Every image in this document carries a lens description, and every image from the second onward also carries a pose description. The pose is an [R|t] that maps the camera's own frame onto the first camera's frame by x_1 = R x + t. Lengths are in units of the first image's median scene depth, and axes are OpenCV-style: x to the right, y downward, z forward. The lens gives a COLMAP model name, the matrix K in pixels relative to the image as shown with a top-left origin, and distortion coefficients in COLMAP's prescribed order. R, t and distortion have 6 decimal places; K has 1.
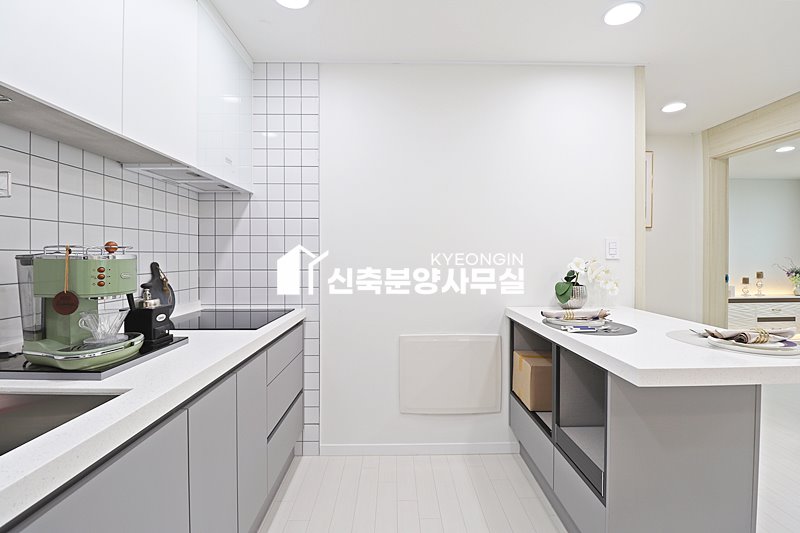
lens RADIAL K [[365.1, 0, 400.9], [0, 365.1, 263.5], [0, 0, 1]] dist [-0.011386, 0.000529]
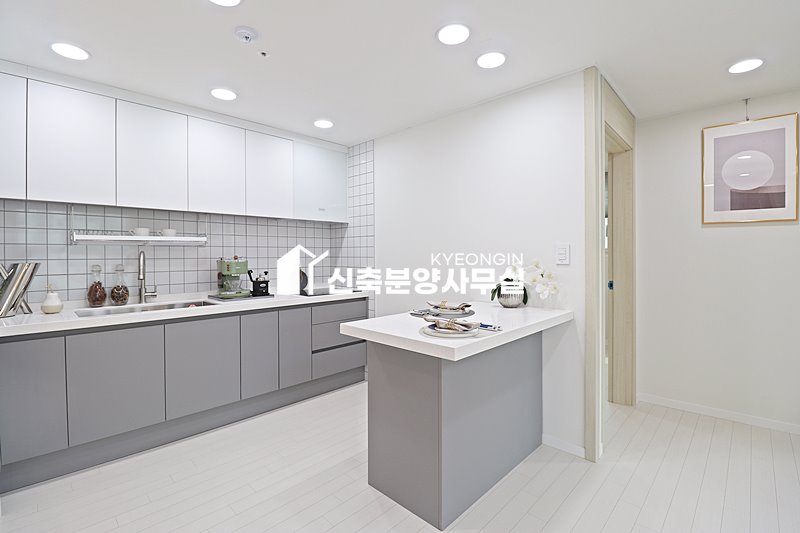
lens RADIAL K [[365.1, 0, 397.2], [0, 365.1, 261.5], [0, 0, 1]] dist [-0.011386, 0.000529]
pose [[0.699345, 0.011210, -0.714697, 1.004911], [-0.011366, 0.999925, 0.004562, -0.019552], [0.714694, 0.004933, 0.699420, -0.052024]]
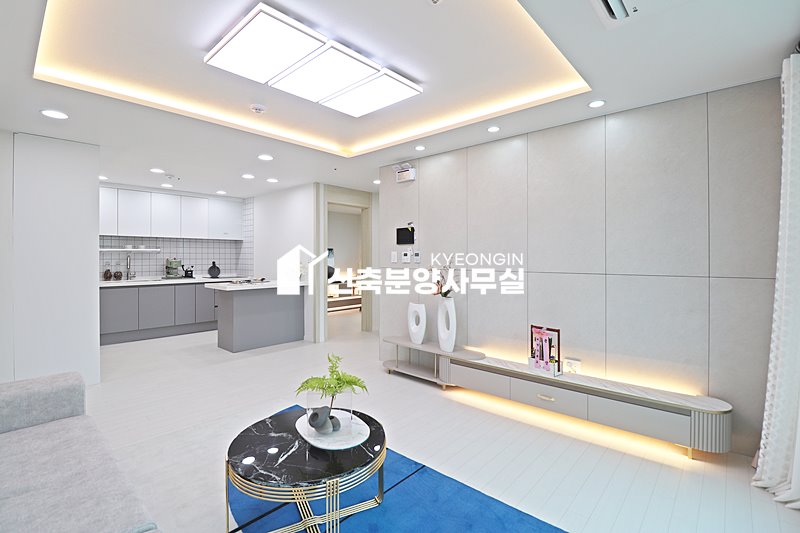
lens RADIAL K [[365.1, 0, 401.2], [0, 365.1, 261.0], [0, 0, 1]] dist [-0.011386, 0.000529]
pose [[0.728548, 0.014939, -0.684832, 2.789400], [-0.019116, 0.999816, 0.001474, -0.041579], [0.684728, 0.012017, 0.728700, -0.378022]]
